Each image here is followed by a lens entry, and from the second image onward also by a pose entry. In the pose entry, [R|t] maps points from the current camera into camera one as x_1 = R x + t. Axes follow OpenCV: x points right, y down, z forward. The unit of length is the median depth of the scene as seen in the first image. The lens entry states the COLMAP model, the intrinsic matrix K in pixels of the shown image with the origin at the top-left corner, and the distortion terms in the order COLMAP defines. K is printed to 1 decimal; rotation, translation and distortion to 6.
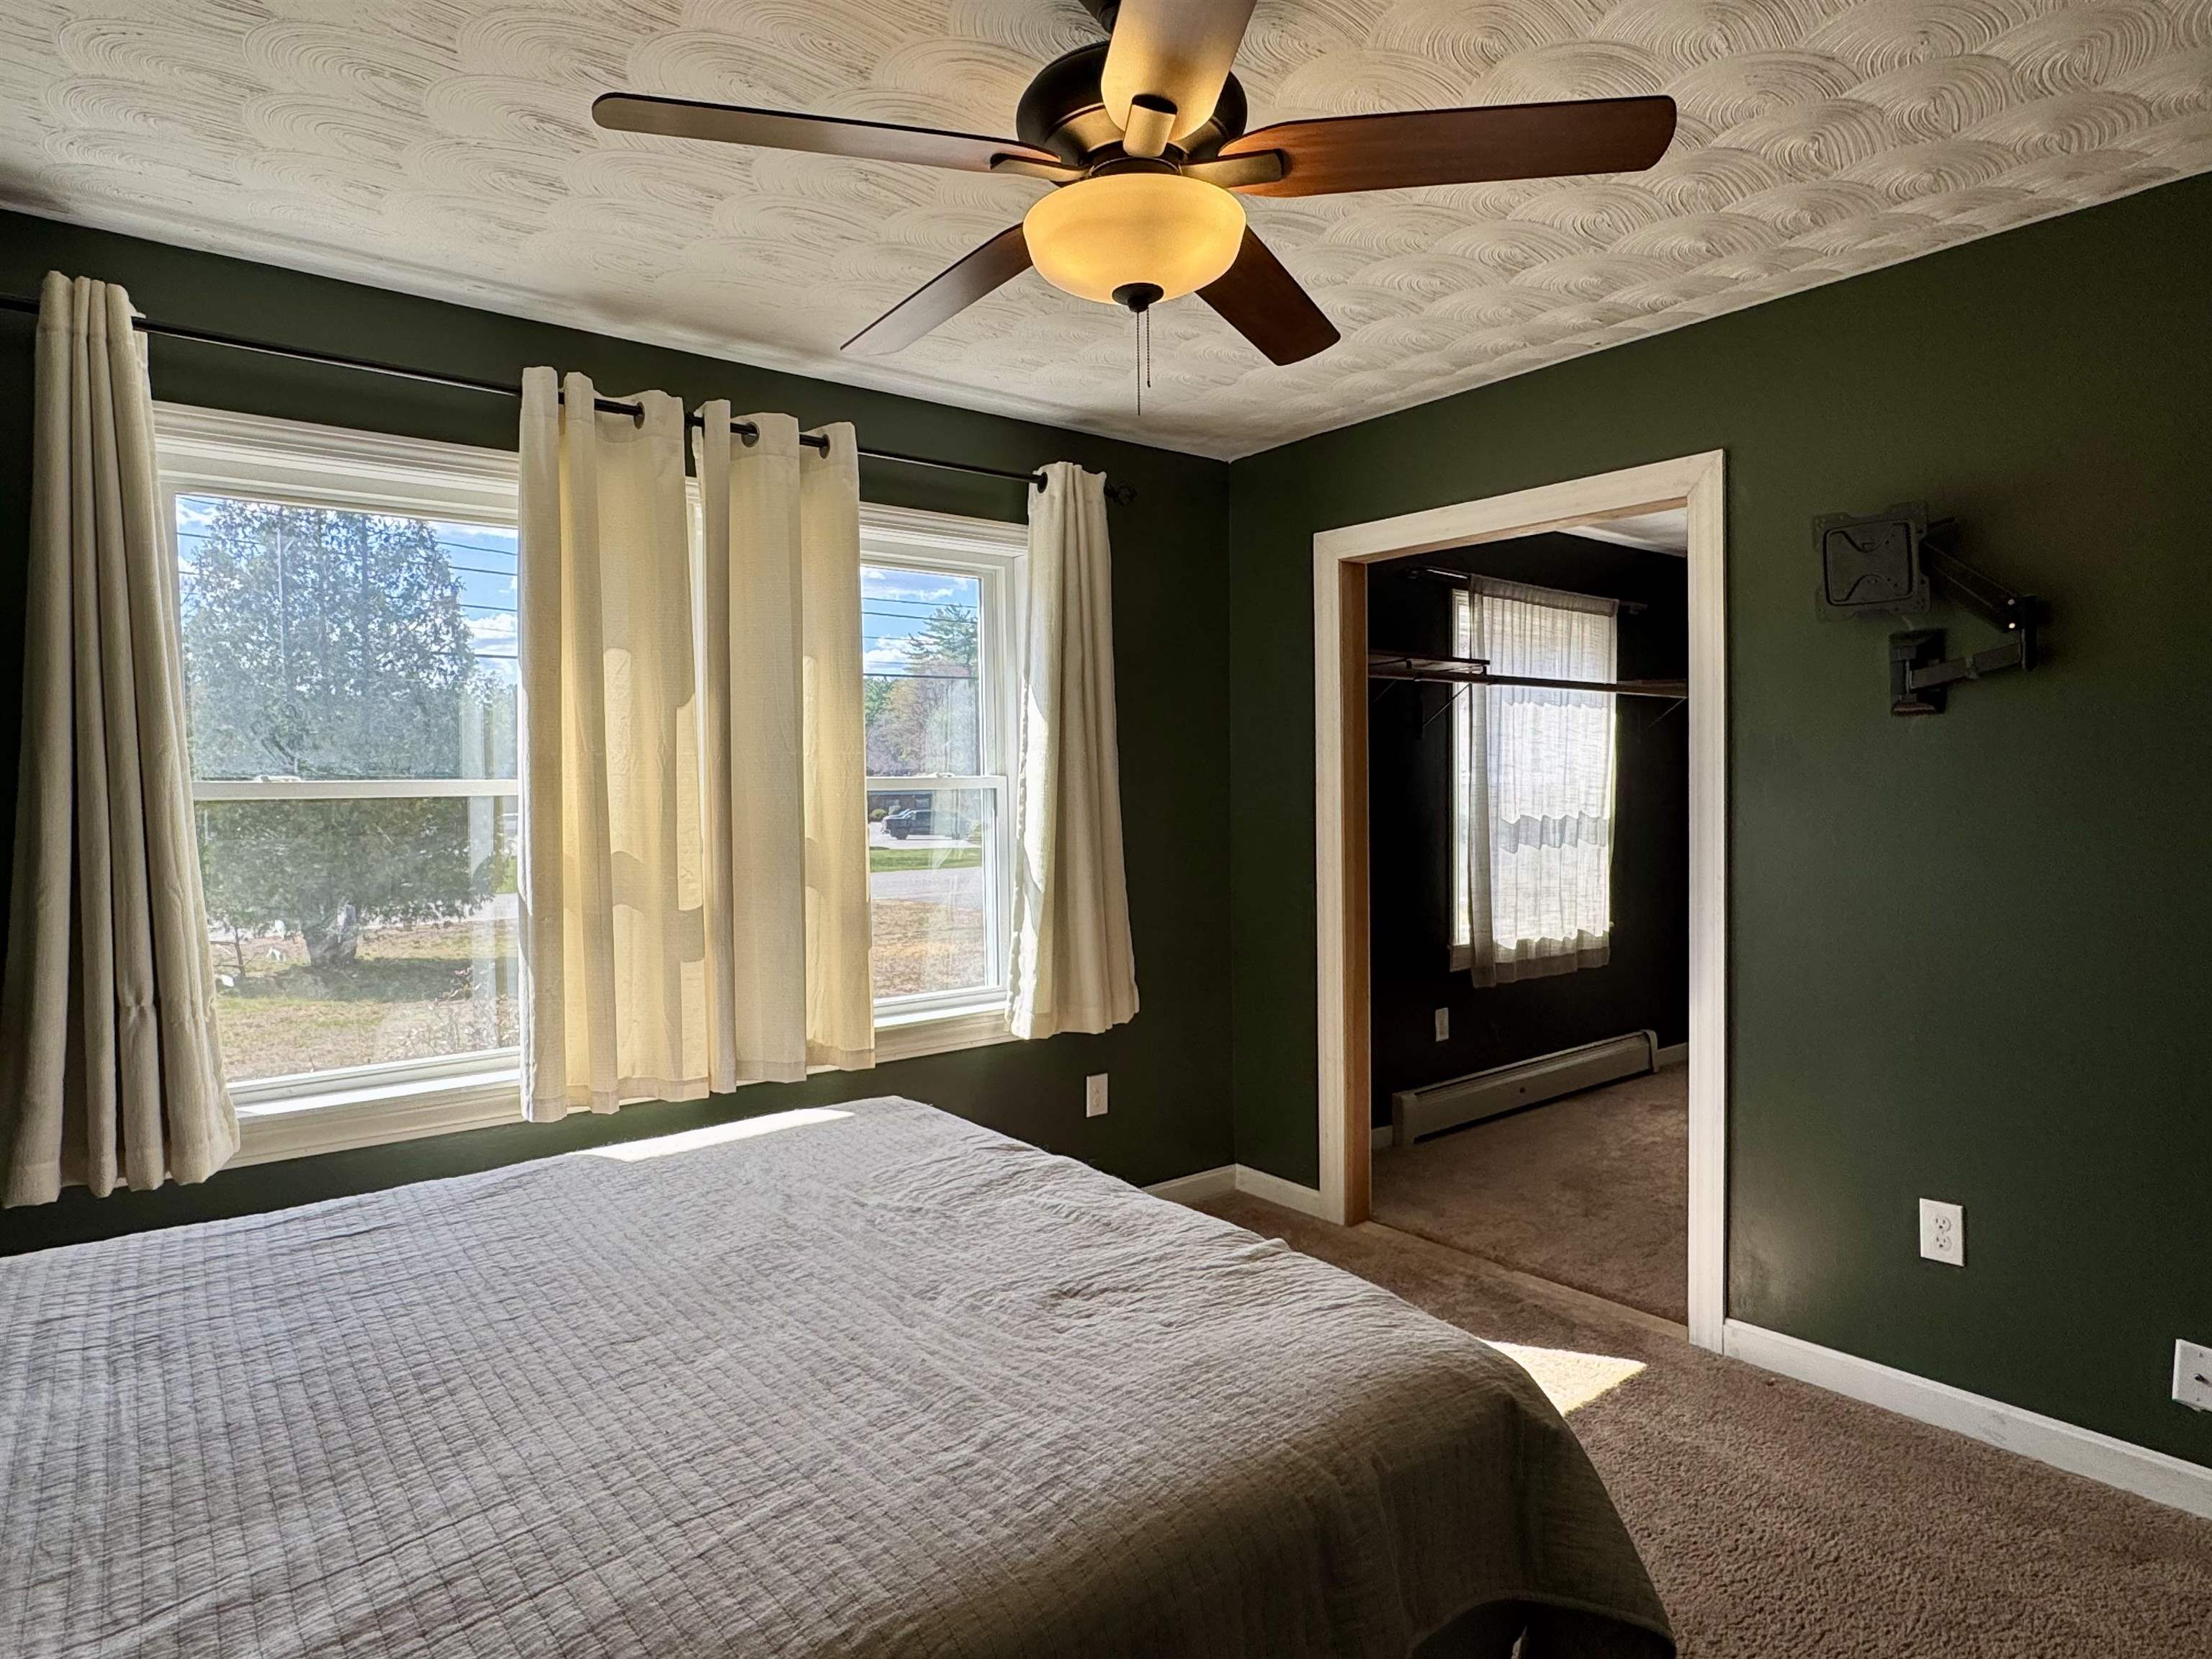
lens RADIAL K [[1275.6, 0, 1103.7], [0, 1275.6, 819.5], [0, 0, 1]] dist [-0.001482, 0.002678]
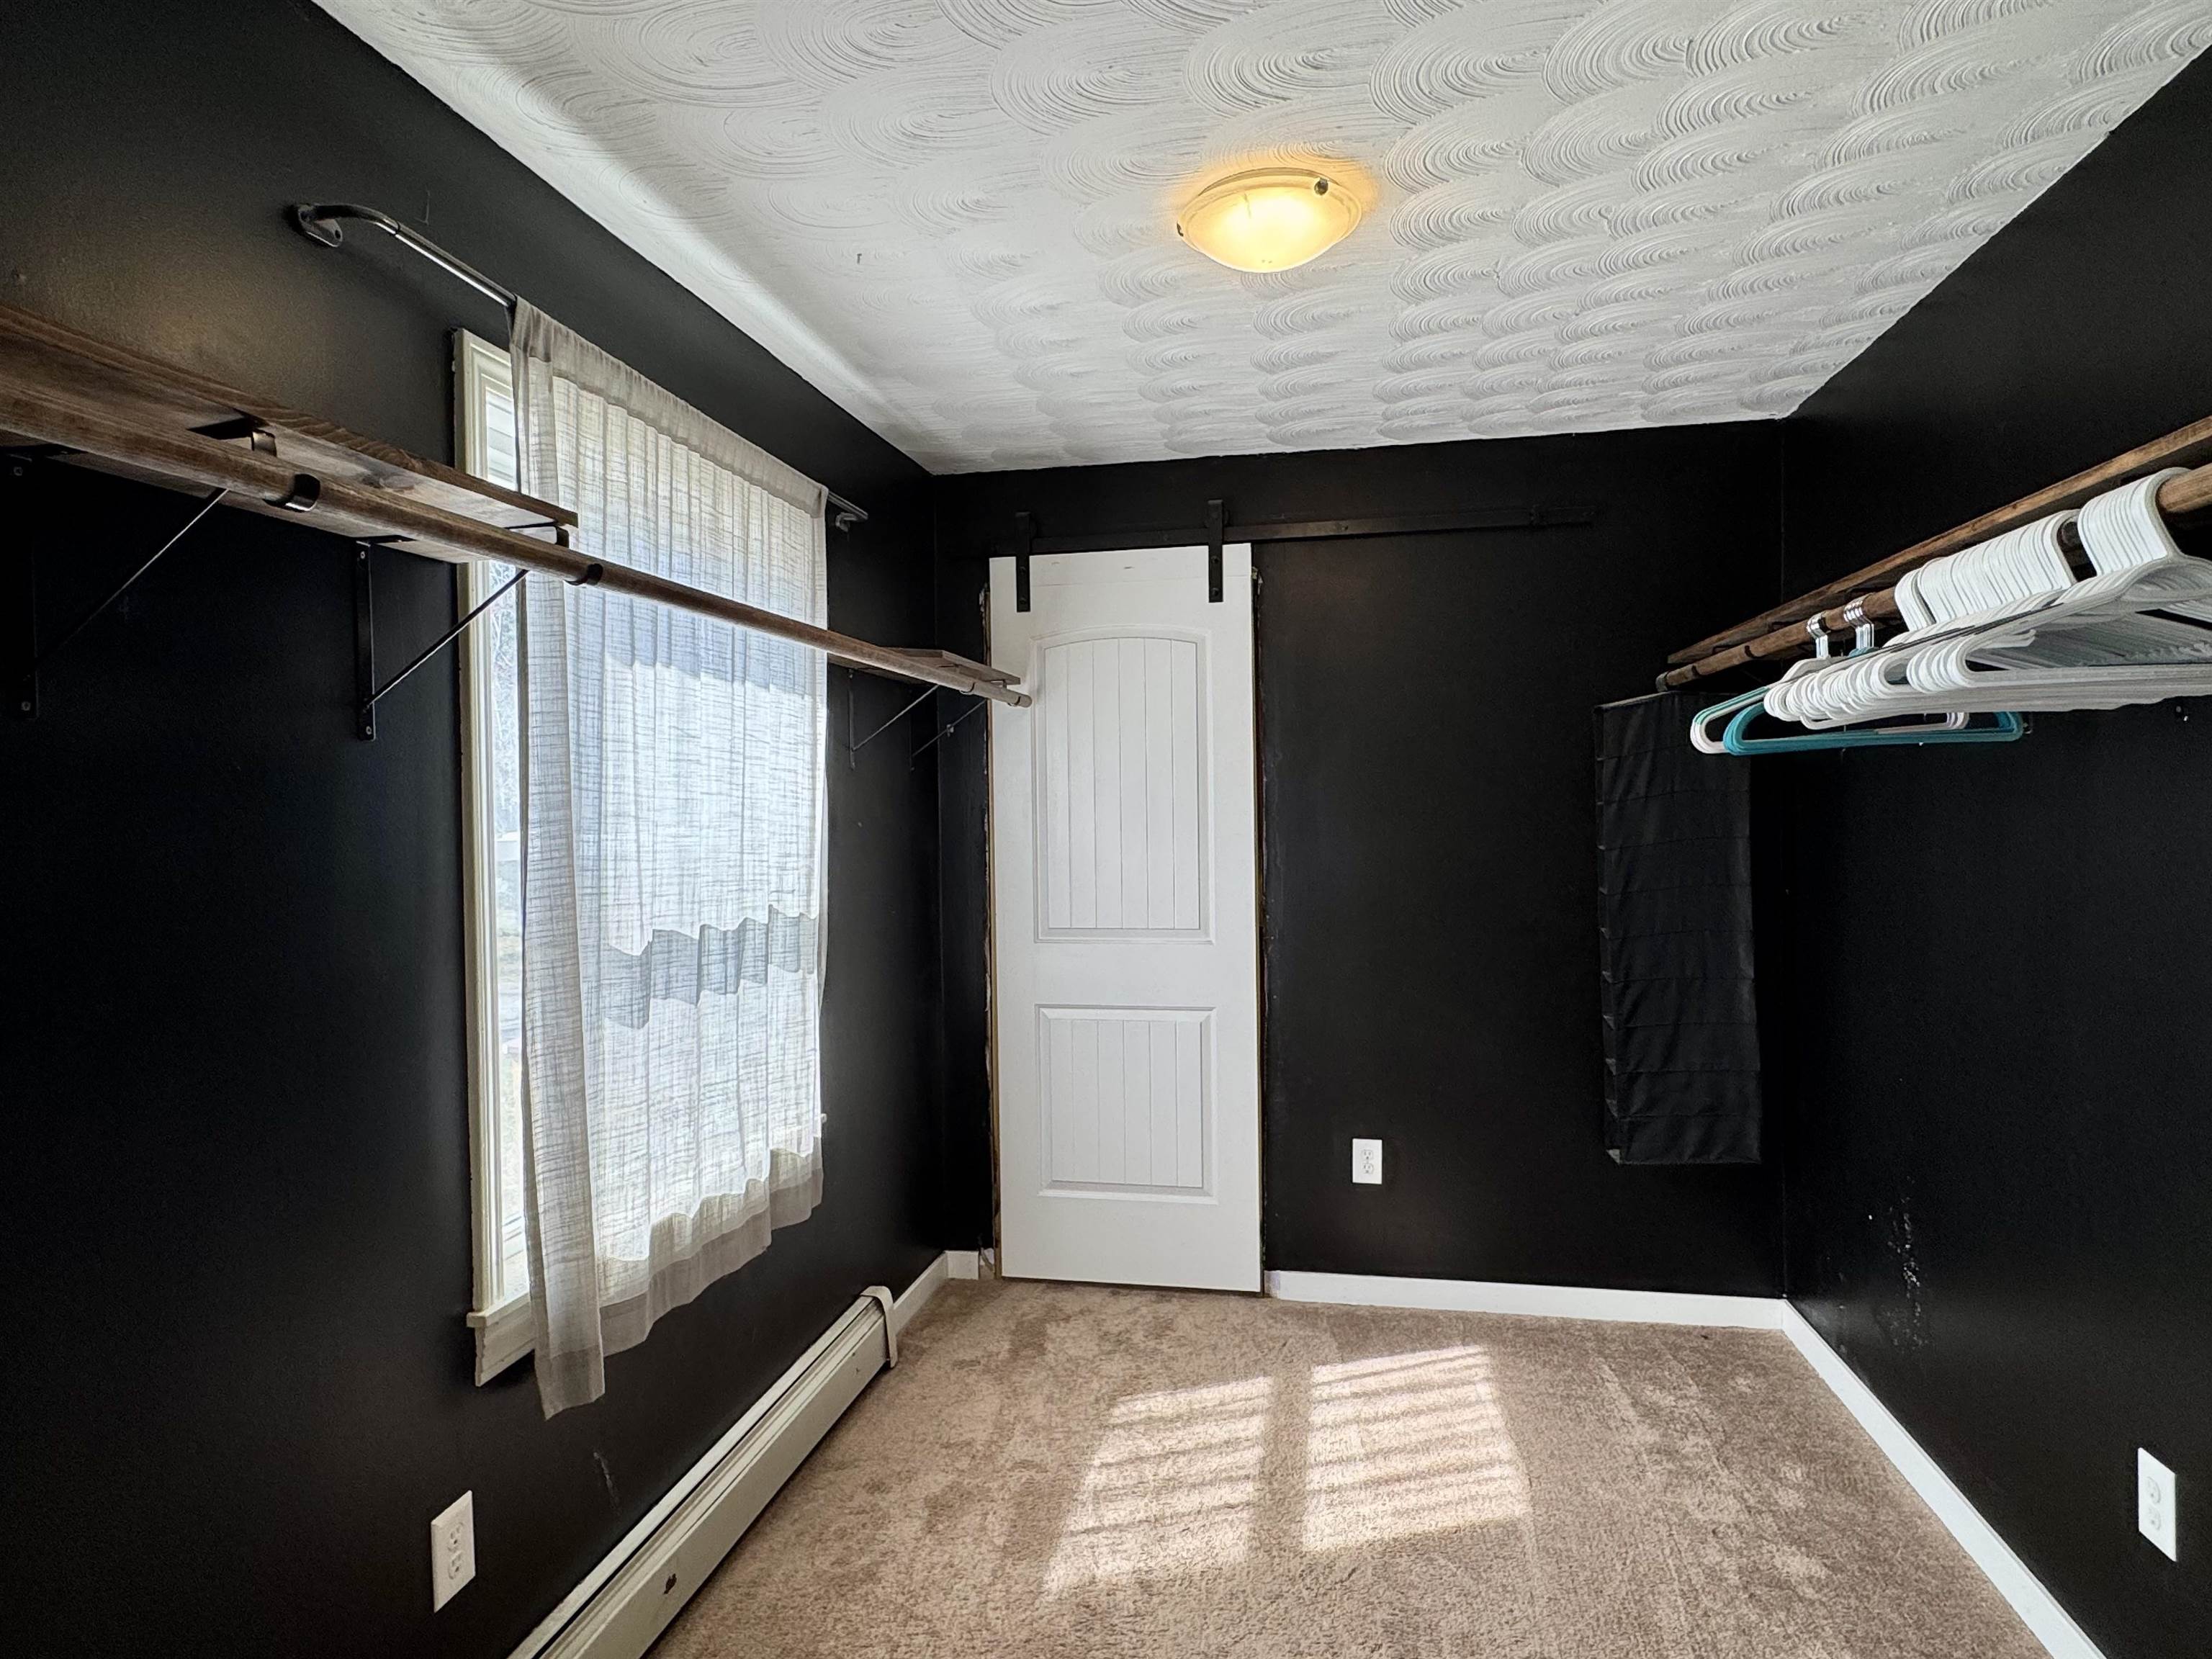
lens RADIAL K [[1275.6, 0, 1099.9], [0, 1275.6, 816.7], [0, 0, 1]] dist [-0.001482, 0.002678]
pose [[0.768500, -0.006466, 0.639817, 0.171571], [0.026631, 0.999406, -0.021887, -0.028179], [-0.639295, 0.033859, 0.768216, 0.583693]]
